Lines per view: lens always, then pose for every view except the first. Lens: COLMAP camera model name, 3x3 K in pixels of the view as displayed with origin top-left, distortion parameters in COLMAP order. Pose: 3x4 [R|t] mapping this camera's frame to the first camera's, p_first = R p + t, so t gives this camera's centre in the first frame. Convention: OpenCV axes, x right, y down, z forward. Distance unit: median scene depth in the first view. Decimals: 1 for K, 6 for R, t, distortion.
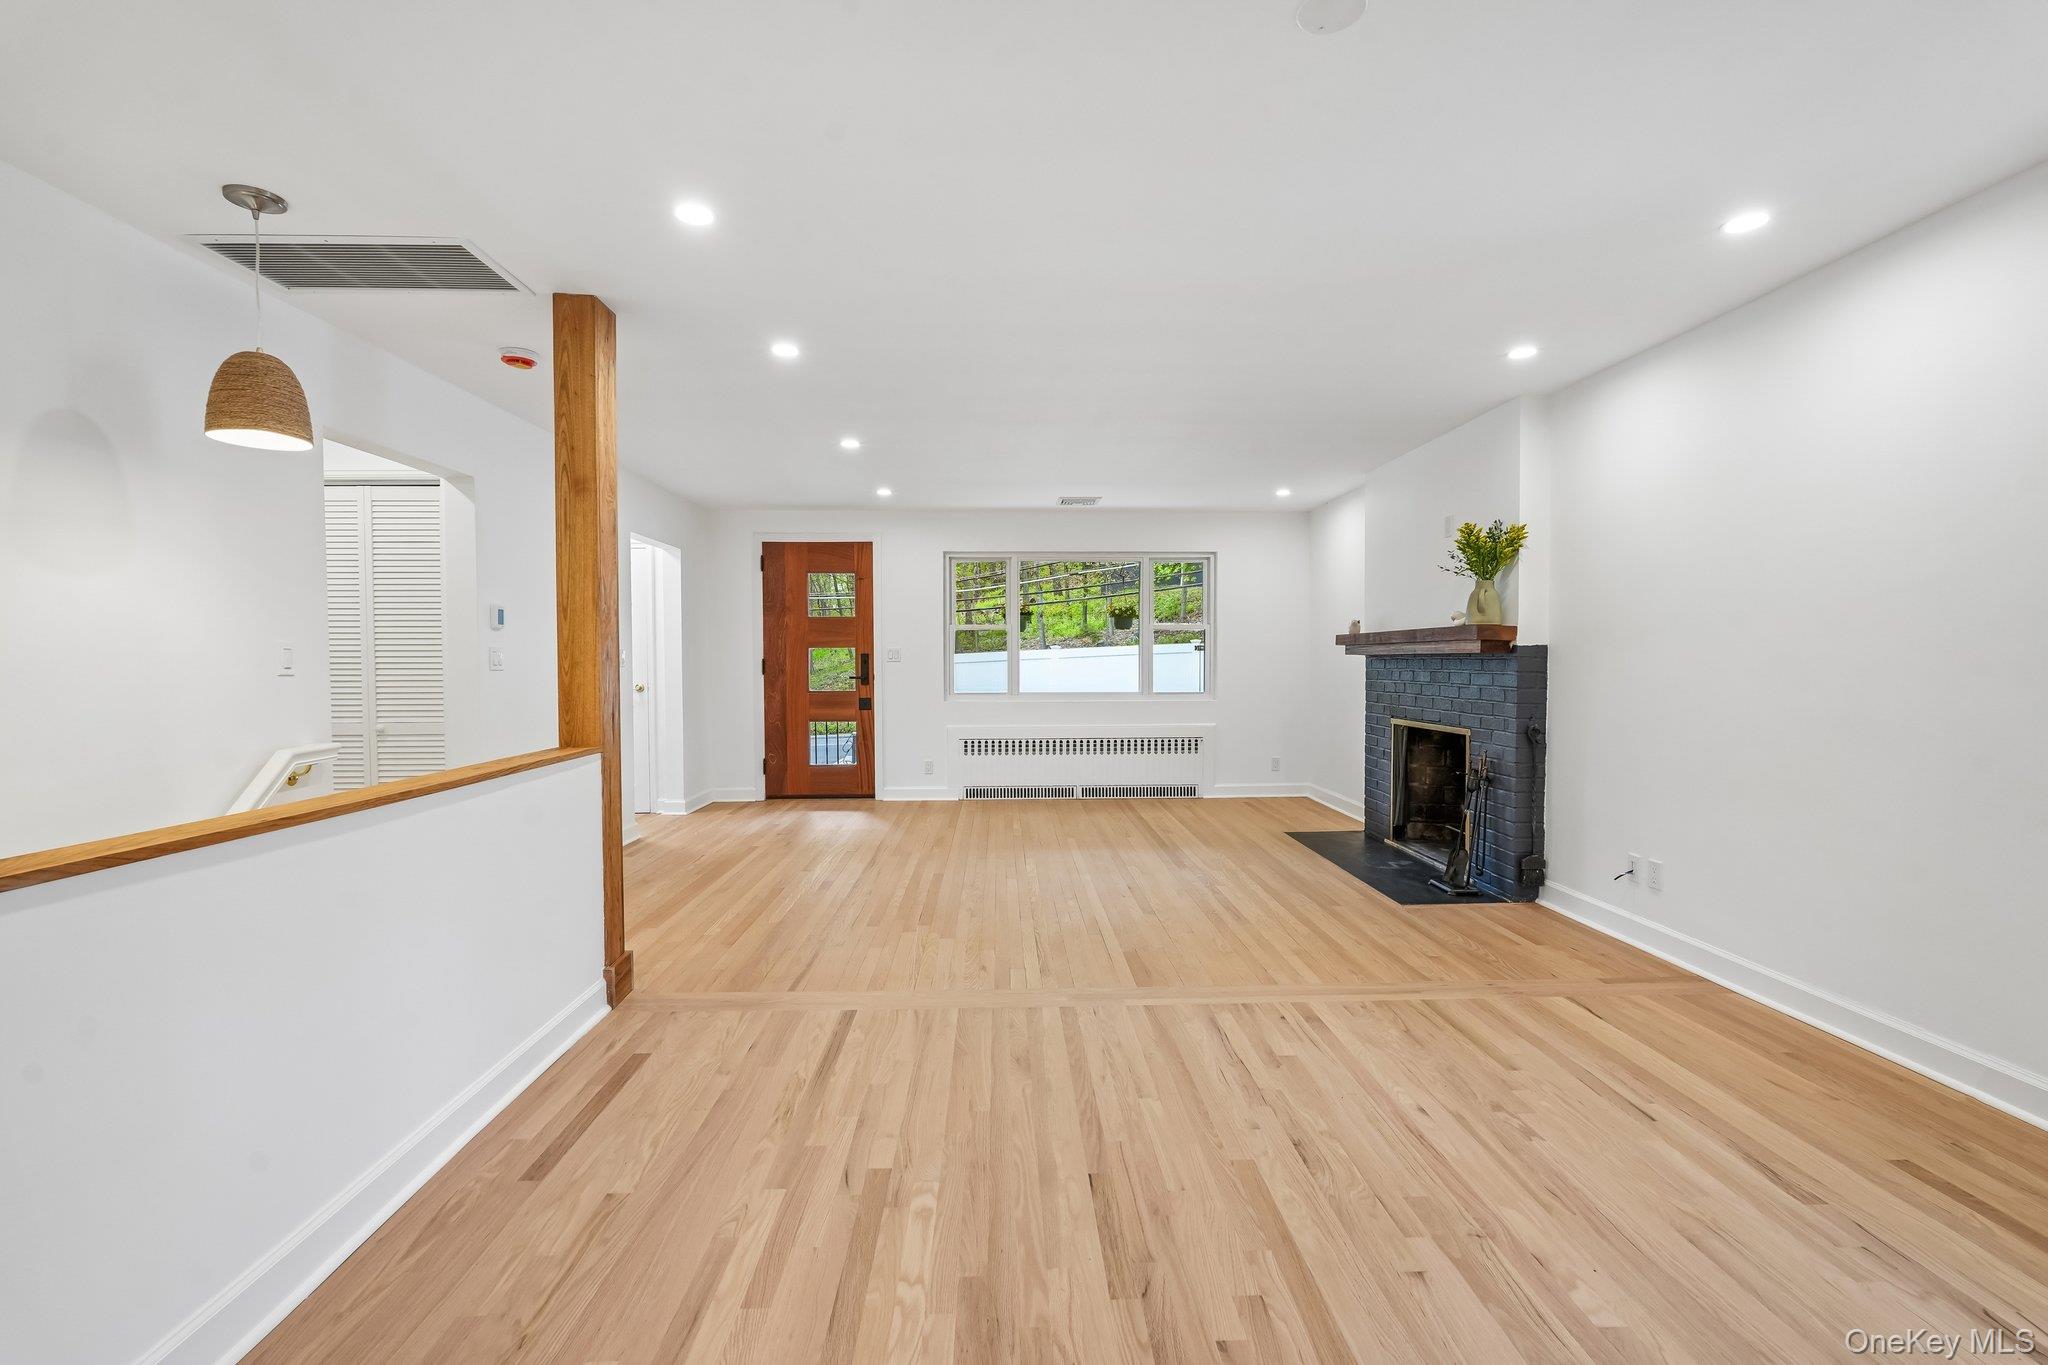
lens RADIAL K [[900.7, 0, 1010.3], [0, 900.7, 689.9], [0, 0, 1]] dist [-0.014667, 0.009204]
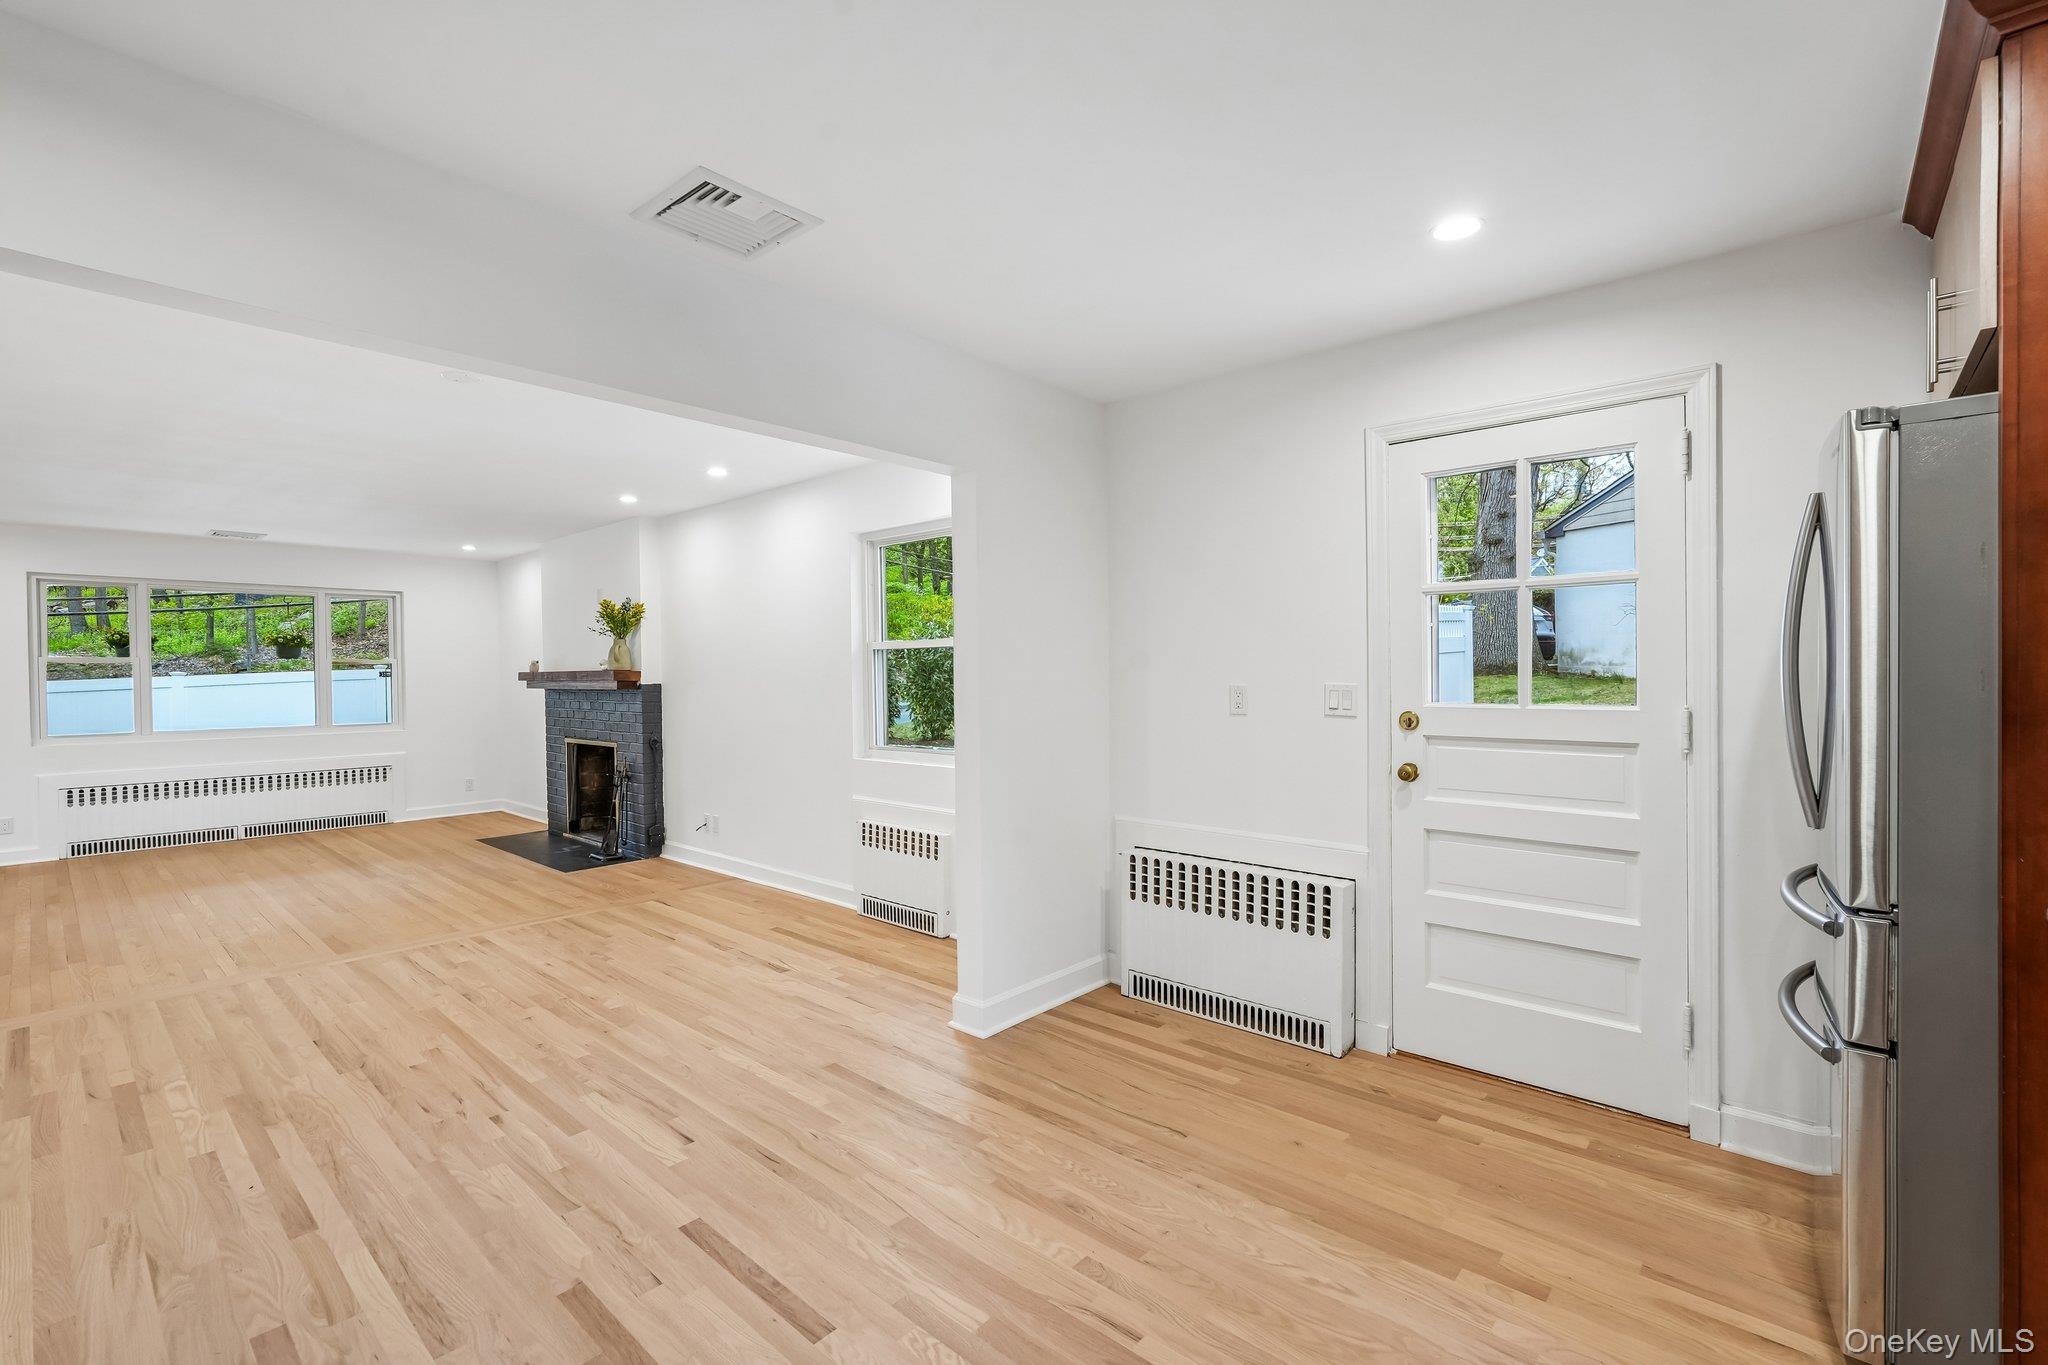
lens RADIAL K [[900.7, 0, 1010.3], [0, 900.7, 689.9], [0, 0, 1]] dist [-0.014667, 0.009204]
pose [[0.684846, -0.015809, 0.728516, -0.095758], [0.031242, 0.999482, -0.007681, -0.009574], [-0.728017, 0.028020, 0.684986, -0.447020]]
